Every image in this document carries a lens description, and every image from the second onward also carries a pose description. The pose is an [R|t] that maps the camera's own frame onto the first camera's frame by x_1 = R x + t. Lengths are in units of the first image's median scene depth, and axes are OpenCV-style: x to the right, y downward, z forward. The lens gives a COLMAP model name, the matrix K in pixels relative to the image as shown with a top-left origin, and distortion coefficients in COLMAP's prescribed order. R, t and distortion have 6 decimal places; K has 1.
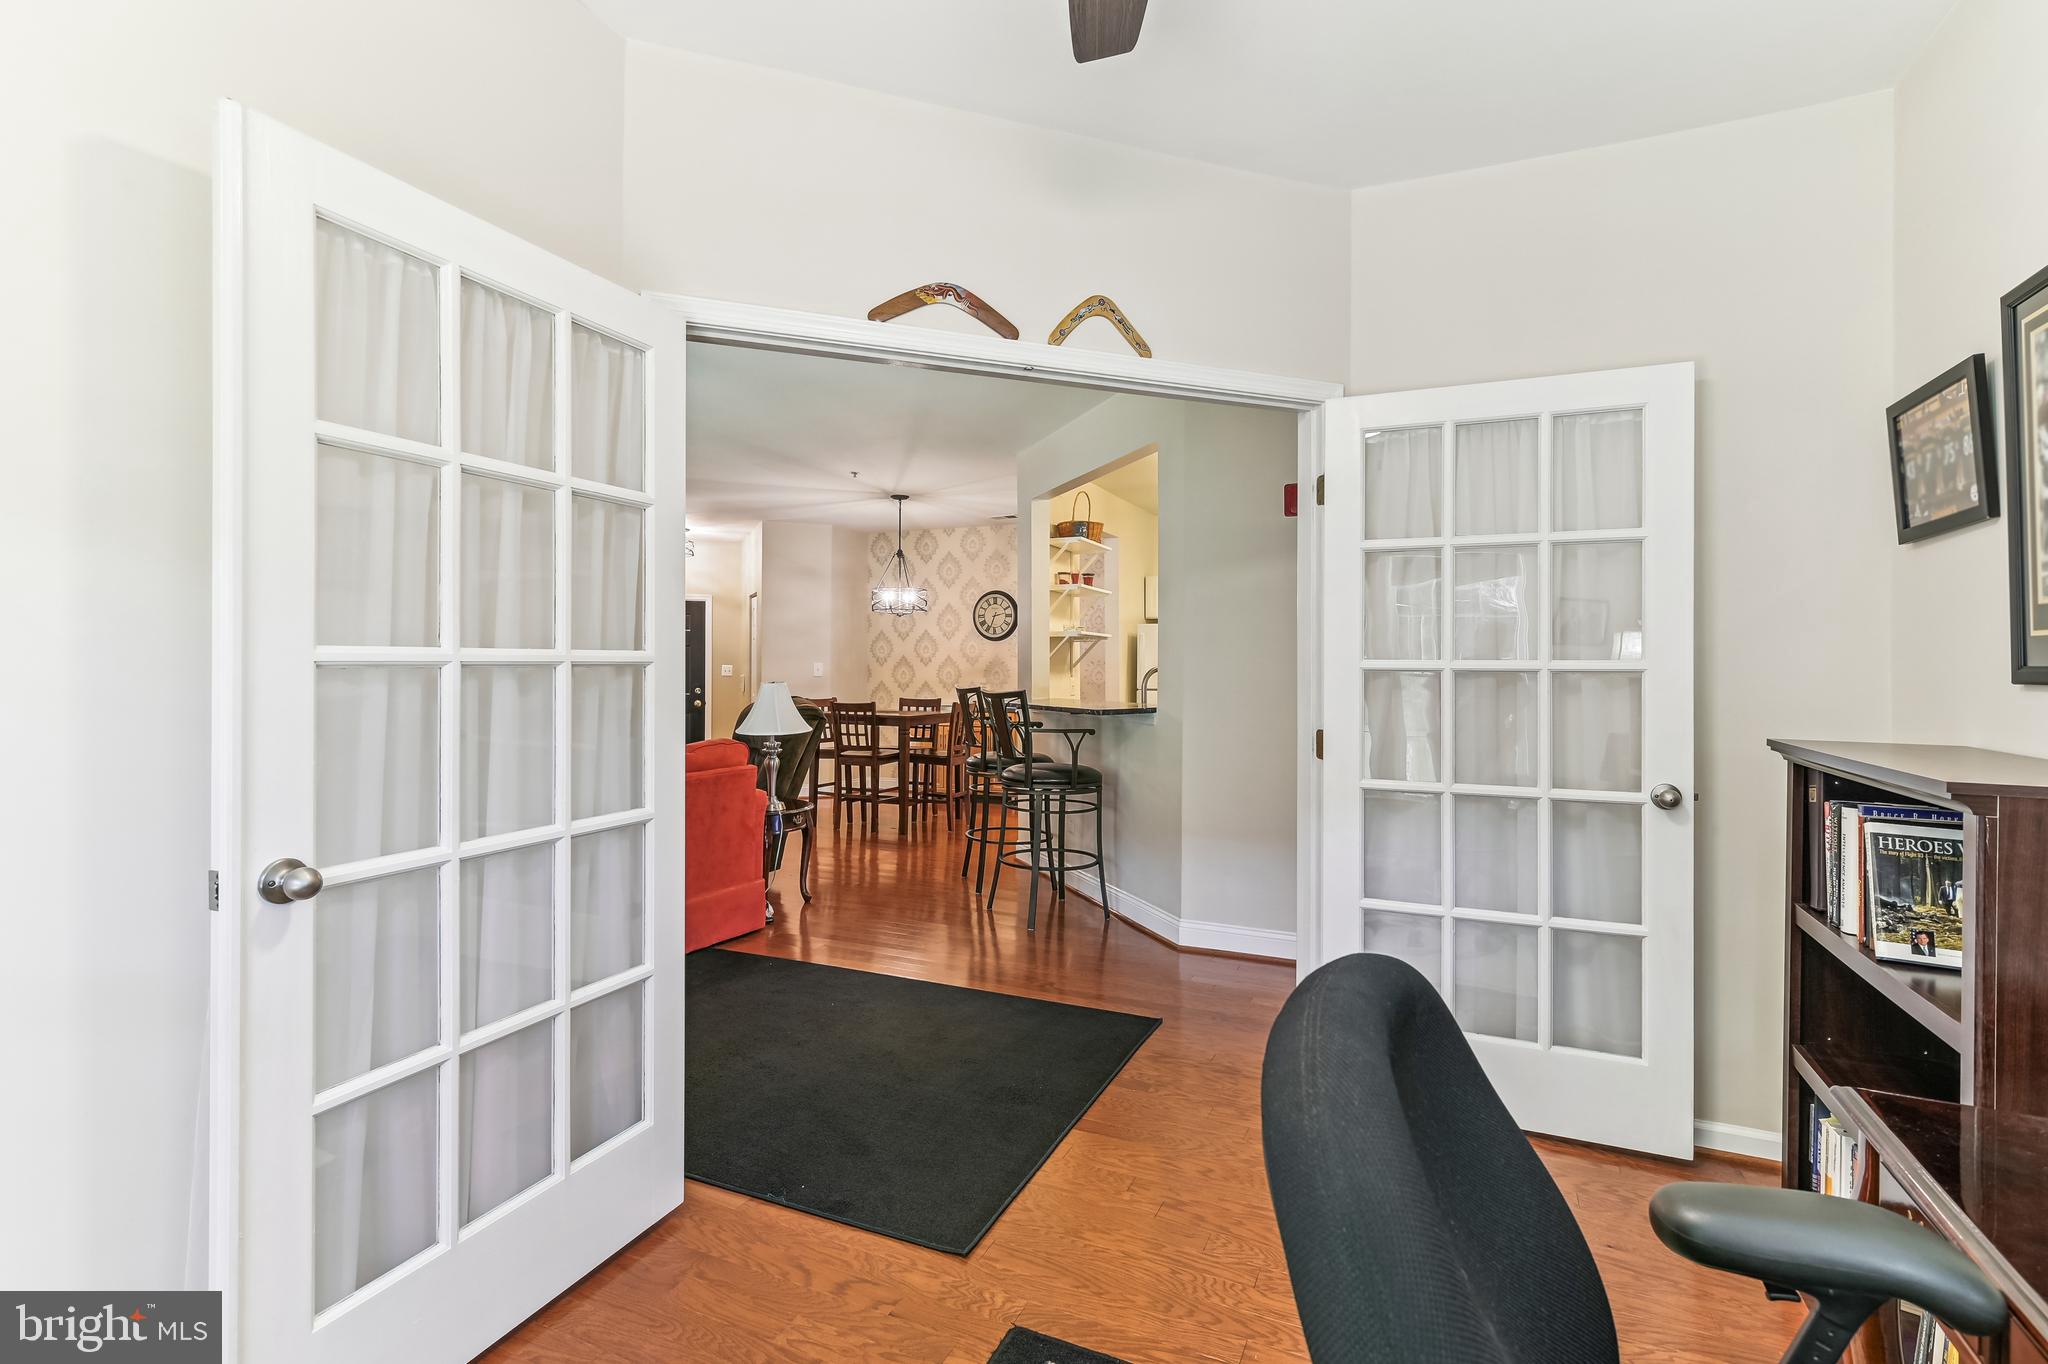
lens RADIAL K [[955.1, 0, 1034.1], [0, 955.1, 662.3], [0, 0, 1]] dist [-0.001220, -0.000295]
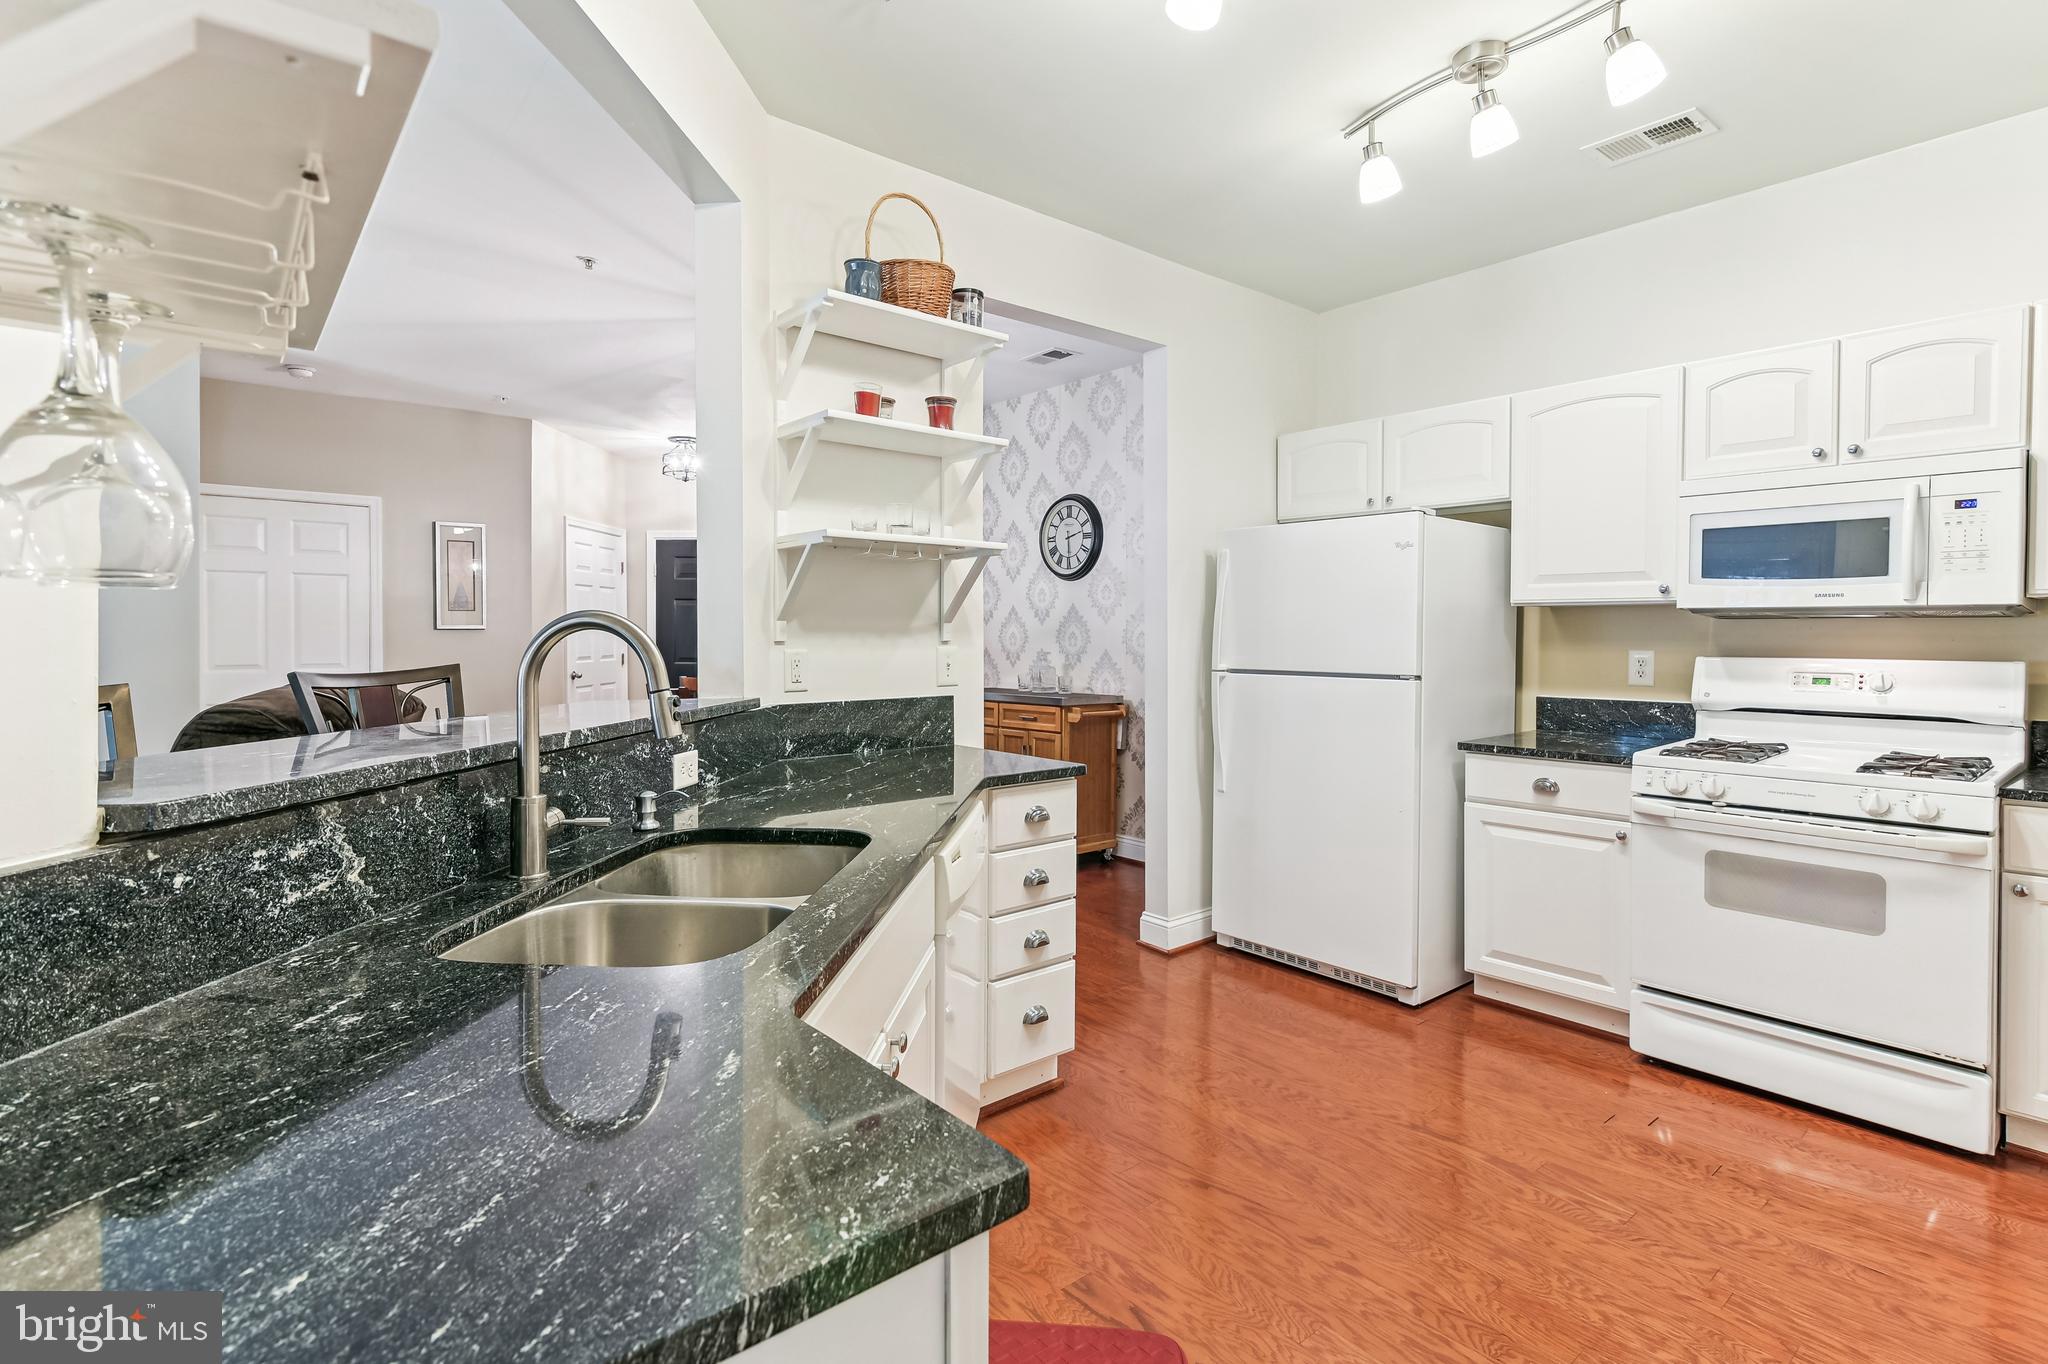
lens RADIAL K [[984.5, 0, 1027.0], [0, 984.5, 643.1], [0, 0, 1]] dist [0.004404, 0.000730]
pose [[0.899795, 0.002501, -0.436306, 0.238570], [0.006371, 0.999802, 0.018870, 0.005256], [0.436267, -0.019759, 0.899600, 0.534260]]
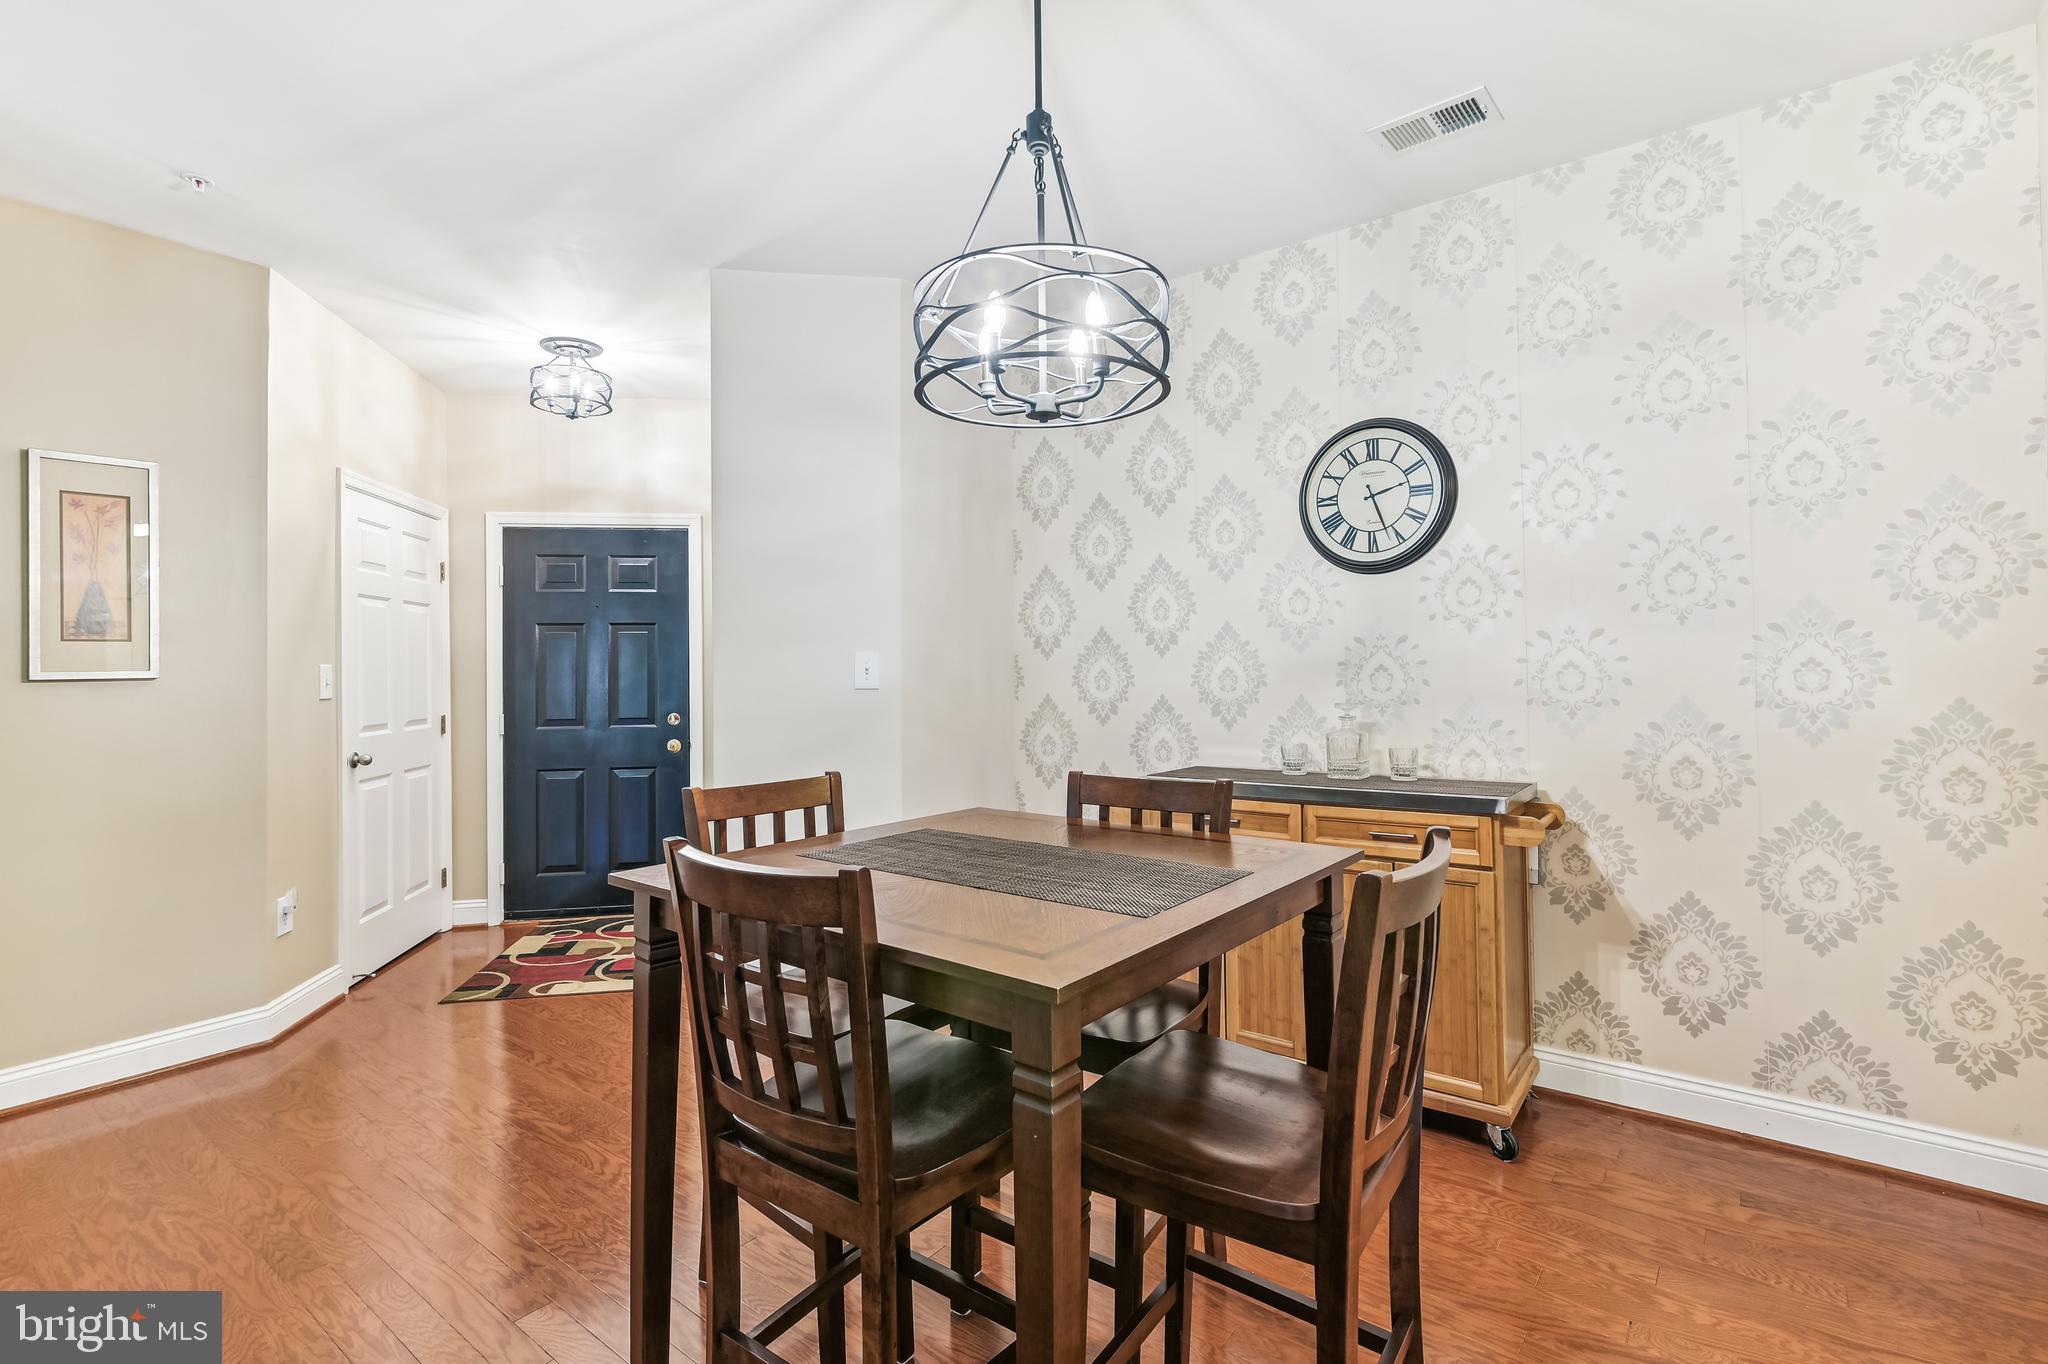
lens RADIAL K [[949.7, 0, 1034.1], [0, 949.7, 655.5], [0, 0, 1]] dist [-0.001982, -0.000283]
pose [[0.971288, -0.020133, -0.237054, -0.092878], [0.019398, 0.999797, -0.005430, 0.006211], [0.237116, 0.000675, 0.971481, 0.789737]]
